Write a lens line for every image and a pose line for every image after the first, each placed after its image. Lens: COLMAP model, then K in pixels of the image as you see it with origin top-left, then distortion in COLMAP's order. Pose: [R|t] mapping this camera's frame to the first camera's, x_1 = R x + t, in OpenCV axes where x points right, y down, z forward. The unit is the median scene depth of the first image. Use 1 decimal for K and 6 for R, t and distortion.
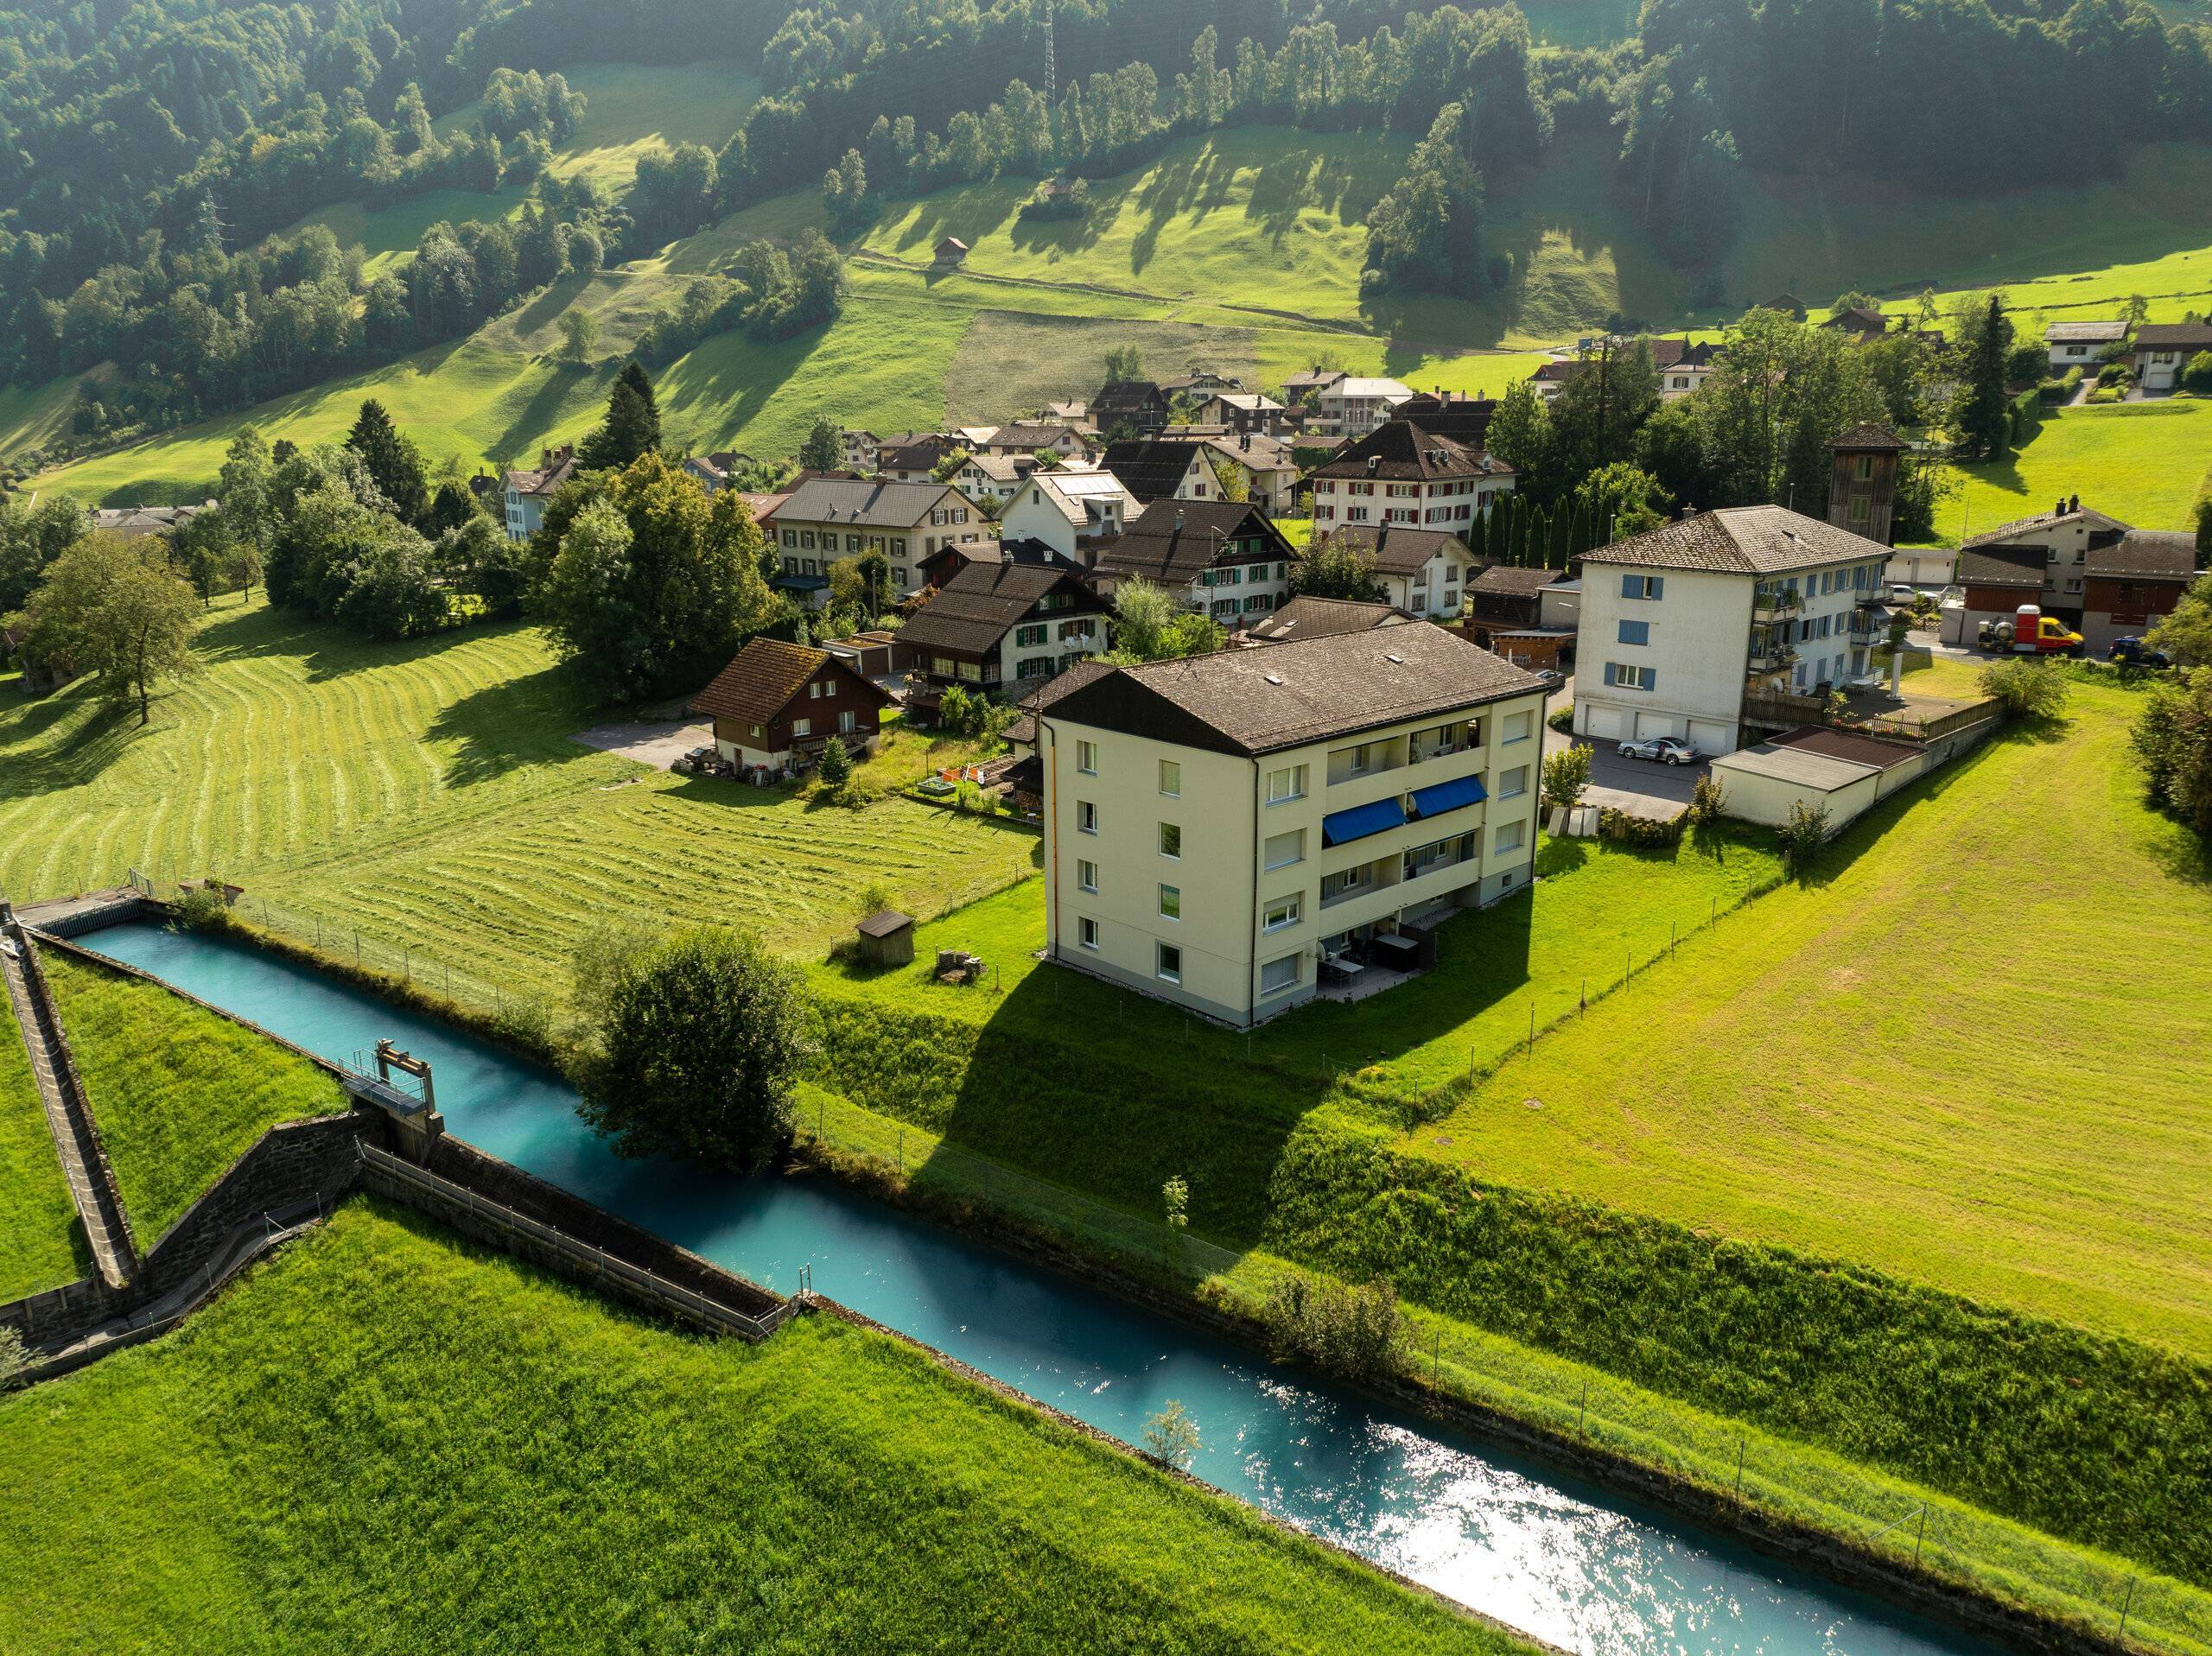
lens RADIAL K [[1532.6, 0, 1116.7], [0, 1532.6, 819.7], [0, 0, 1]] dist [-0.067407, 0.040560]
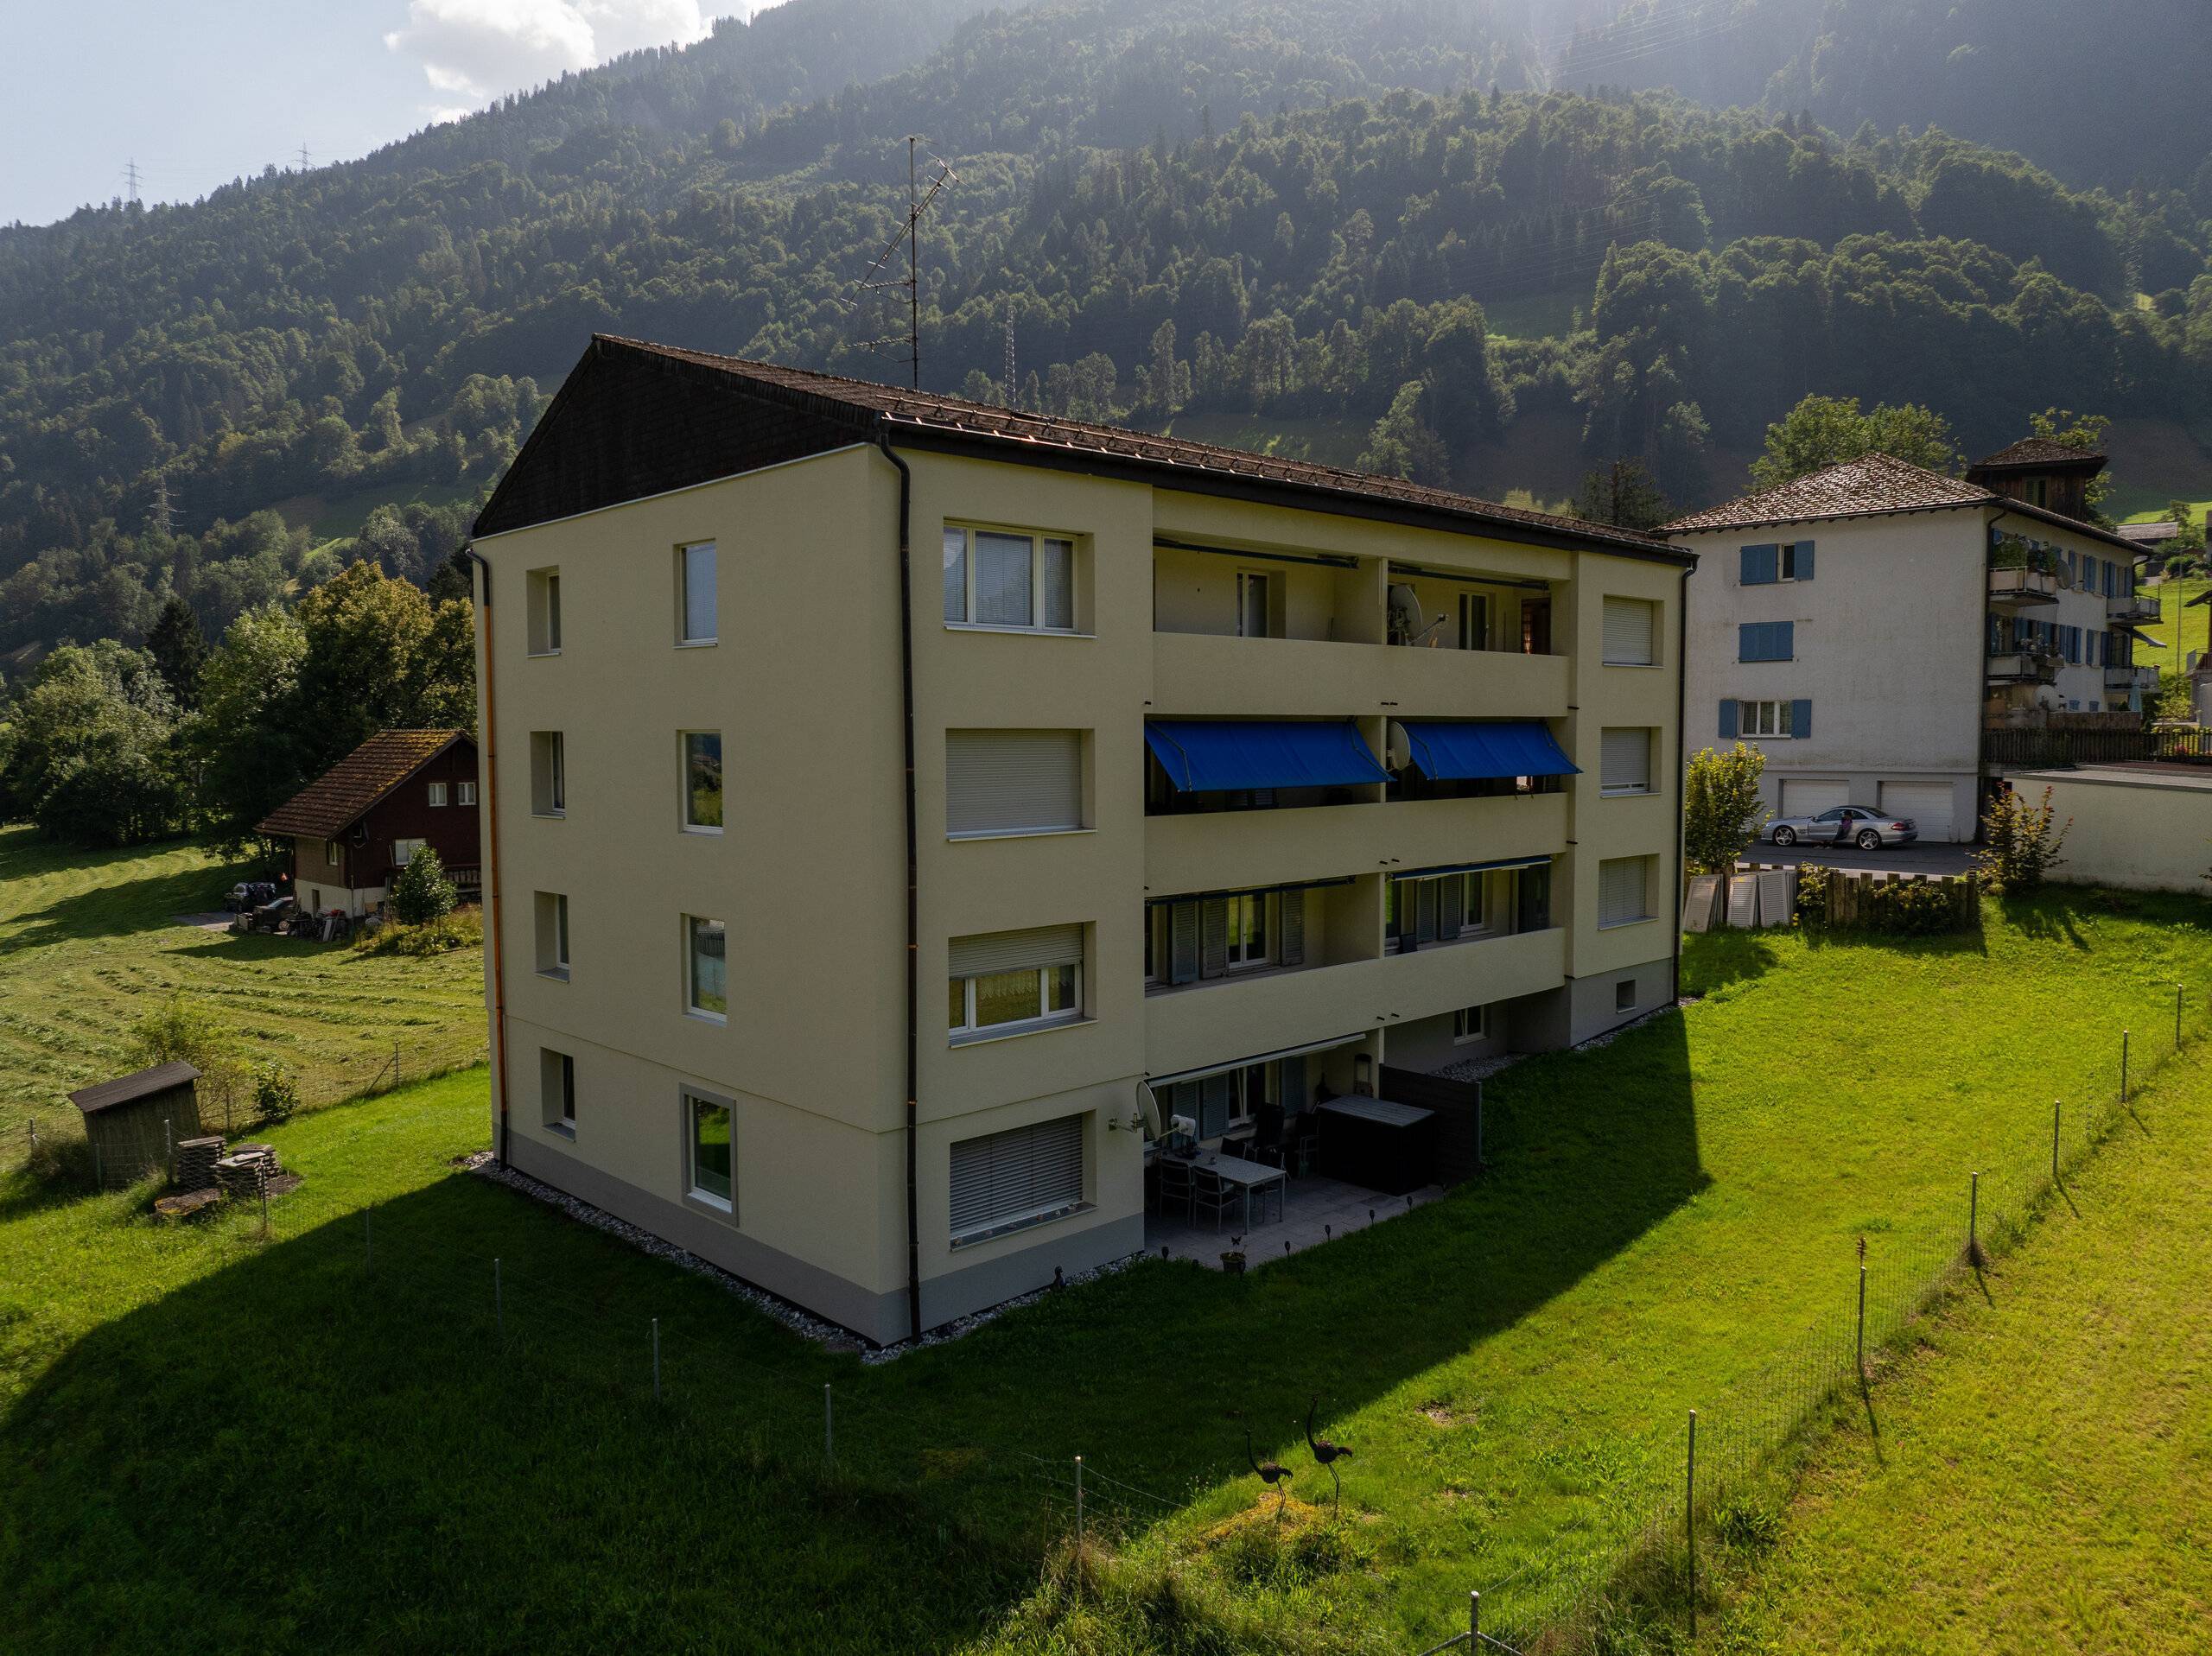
lens RADIAL K [[1532.6, 0, 1117.4], [0, 1532.6, 833.5], [0, 0, 1]] dist [-0.067407, 0.040560]
pose [[0.999907, -0.000401, 0.013639, 0.073088], [0.003099, 0.980127, -0.198346, 0.055430], [-0.013288, 0.198370, 0.980037, 0.393373]]
